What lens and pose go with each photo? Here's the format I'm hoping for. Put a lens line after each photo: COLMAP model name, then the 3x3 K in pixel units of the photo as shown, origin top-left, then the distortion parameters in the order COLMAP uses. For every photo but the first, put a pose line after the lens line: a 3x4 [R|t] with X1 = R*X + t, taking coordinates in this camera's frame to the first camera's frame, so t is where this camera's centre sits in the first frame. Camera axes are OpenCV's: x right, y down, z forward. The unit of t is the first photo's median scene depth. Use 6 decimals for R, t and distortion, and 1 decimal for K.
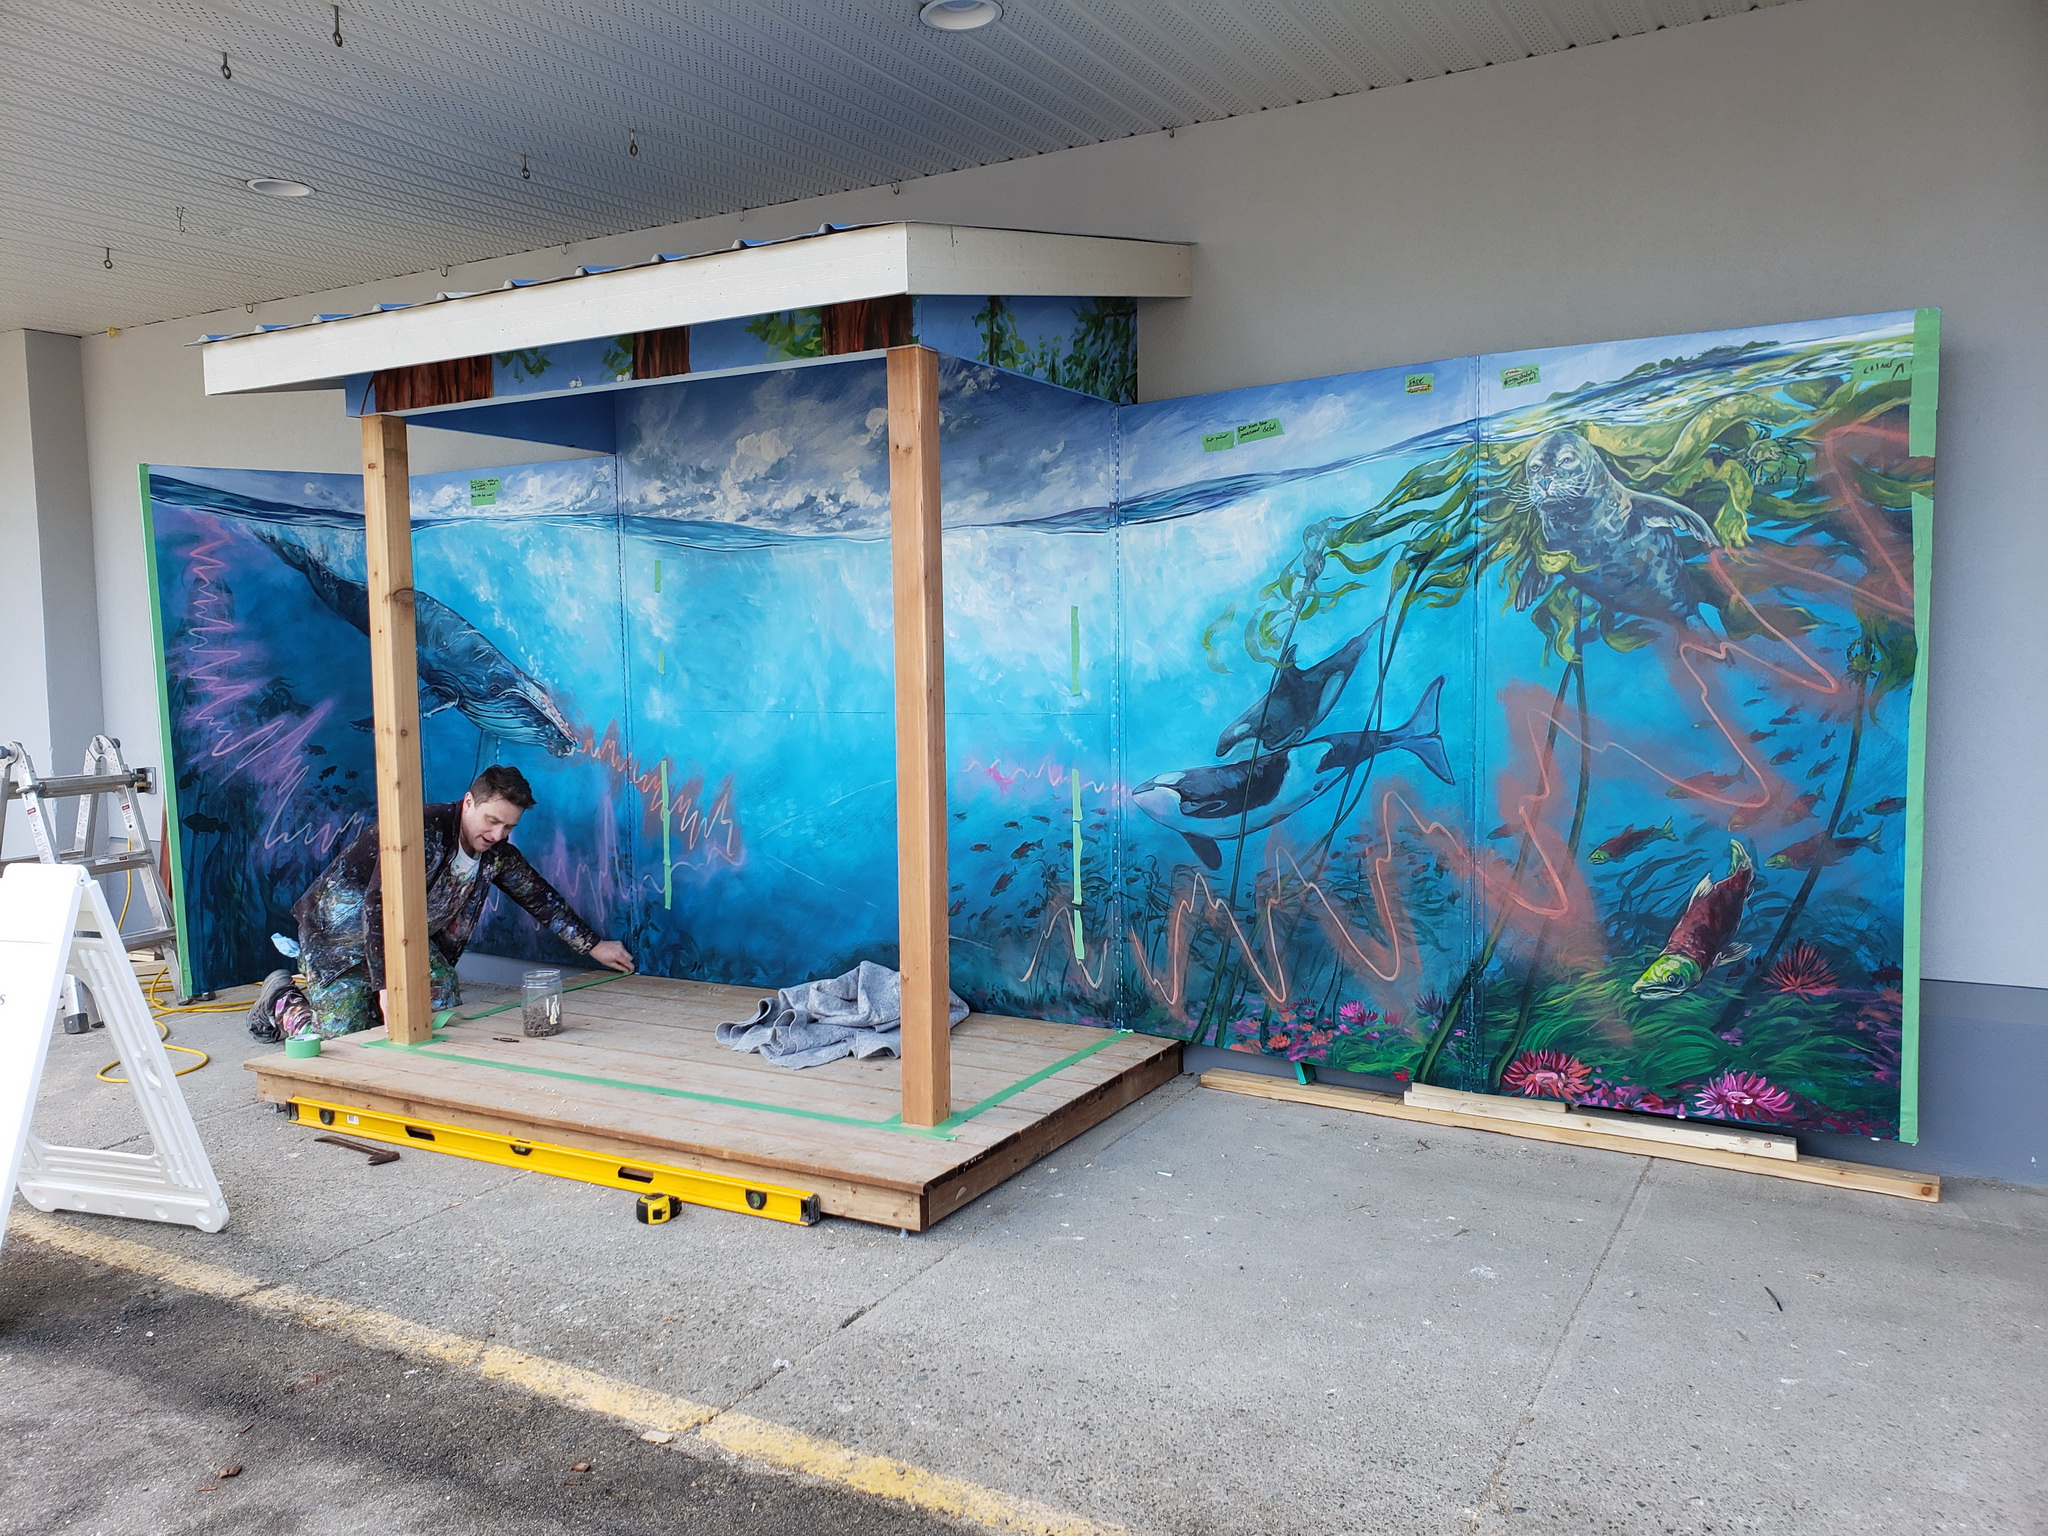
lens RADIAL K [[1569.2, 0, 1027.2], [0, 1569.2, 748.4], [0, 0, 1]] dist [0.009060, 0.000648]
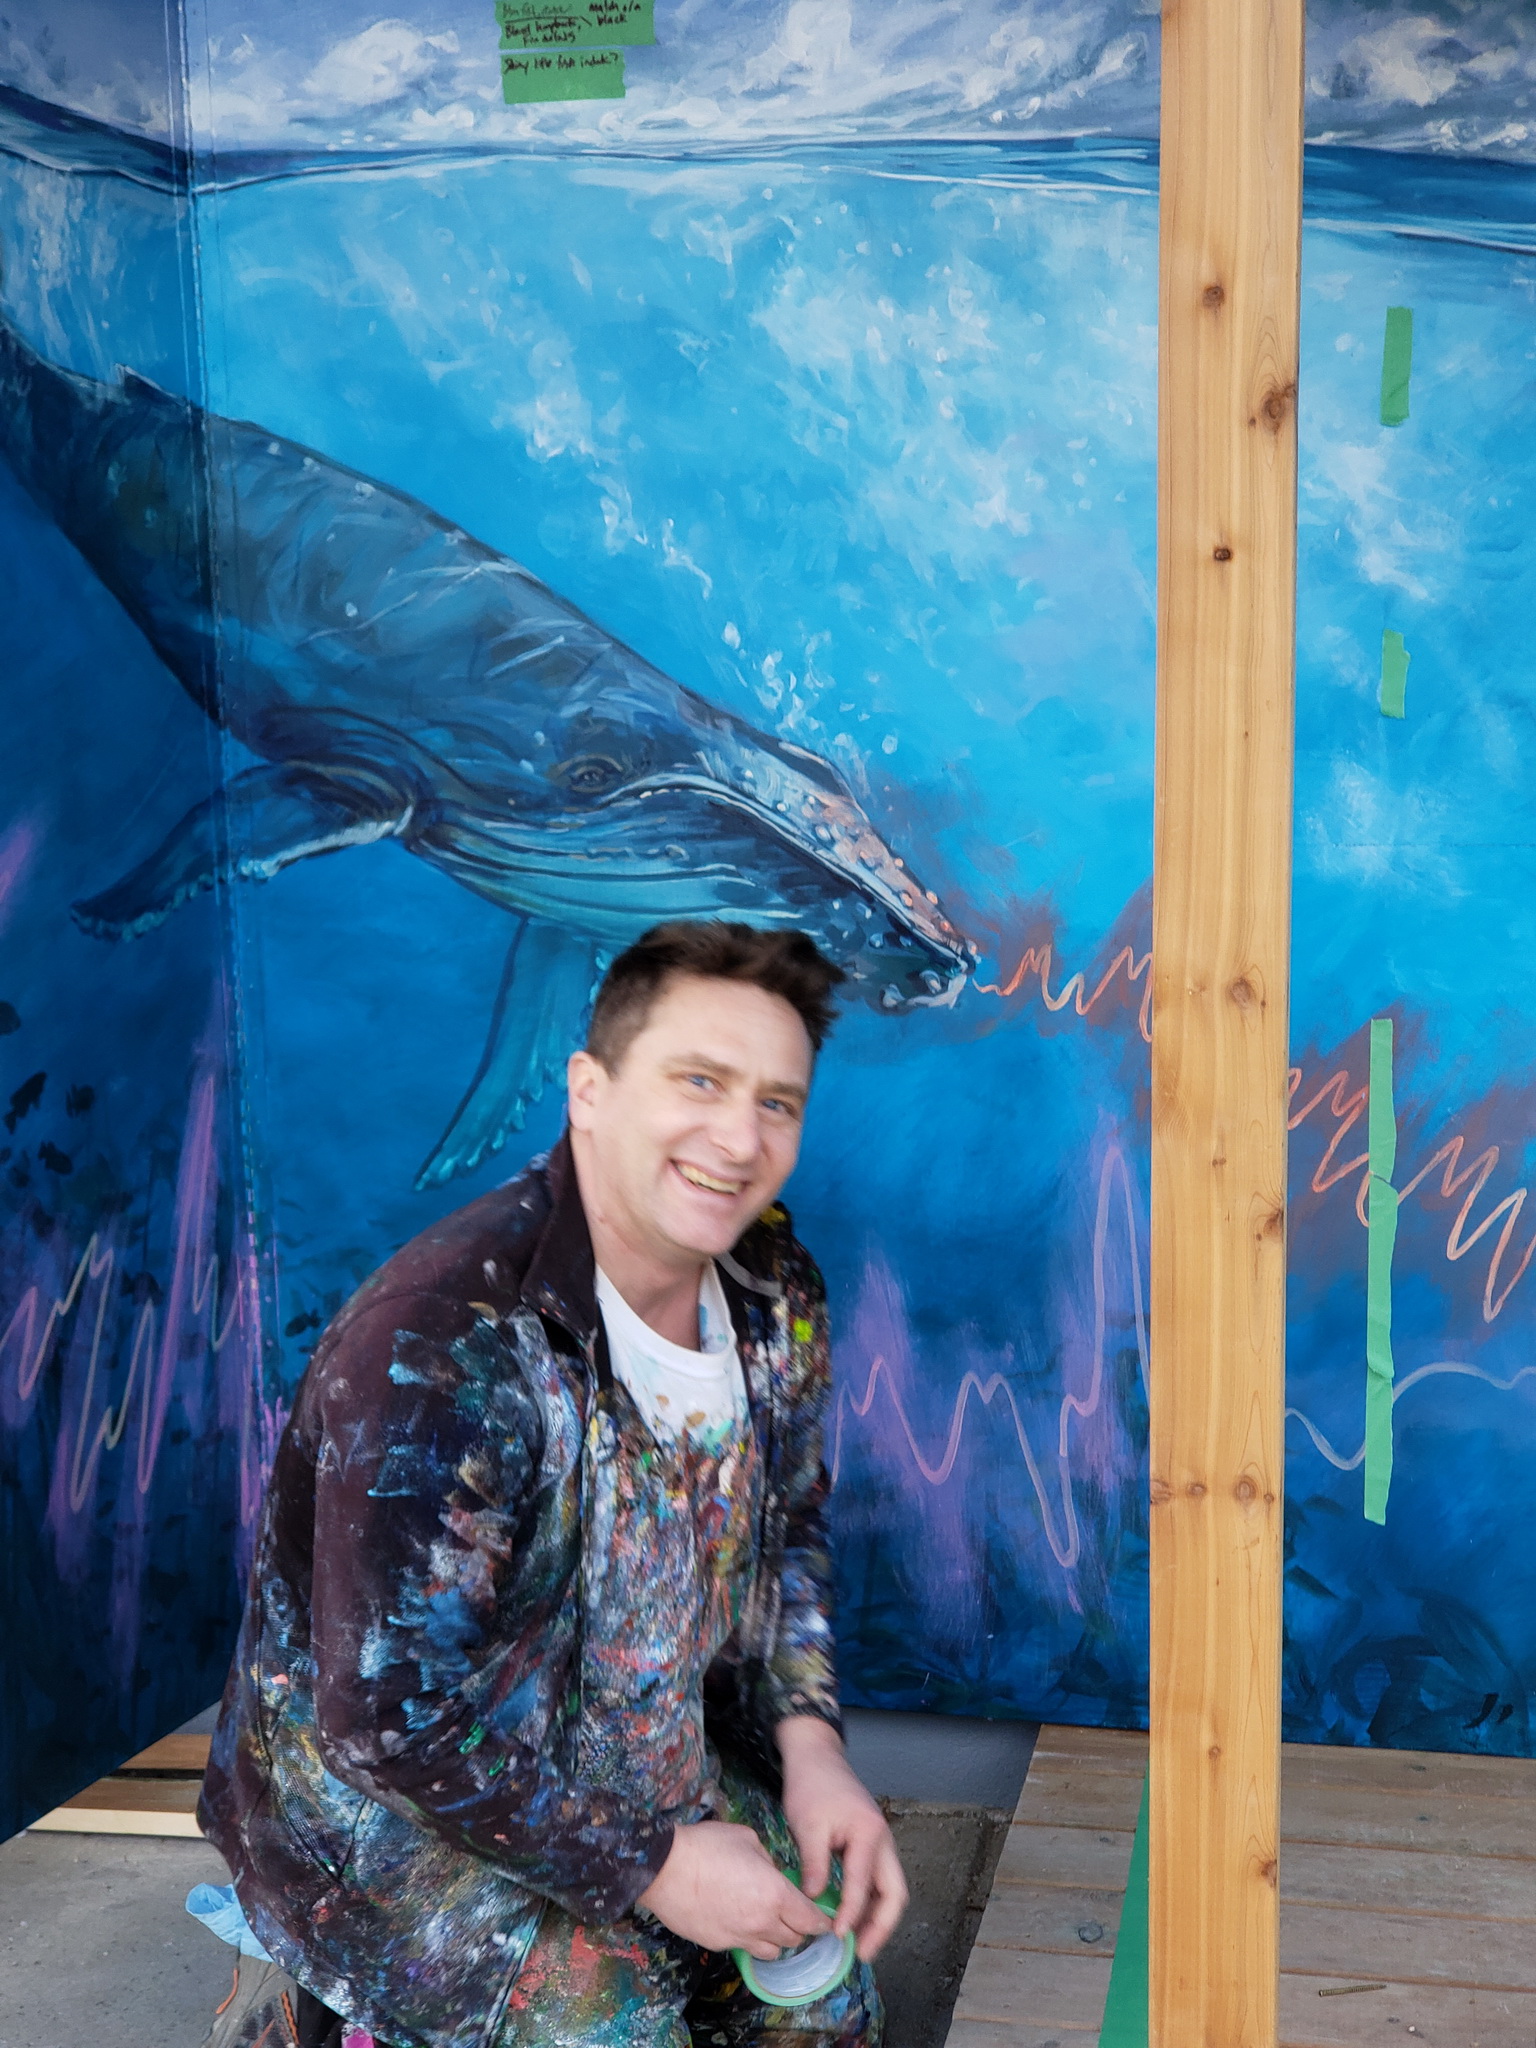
lens RADIAL K [[3072.6, 0, 767.5], [0, 3072.6, 1040.0], [0, 0, 1]] dist [0.072584, 0.000000]
pose [[0.953993, -0.040403, 0.297095, -0.486449], [0.020476, 0.997345, 0.069884, -0.028891], [-0.299130, -0.060585, 0.952287, 0.472597]]
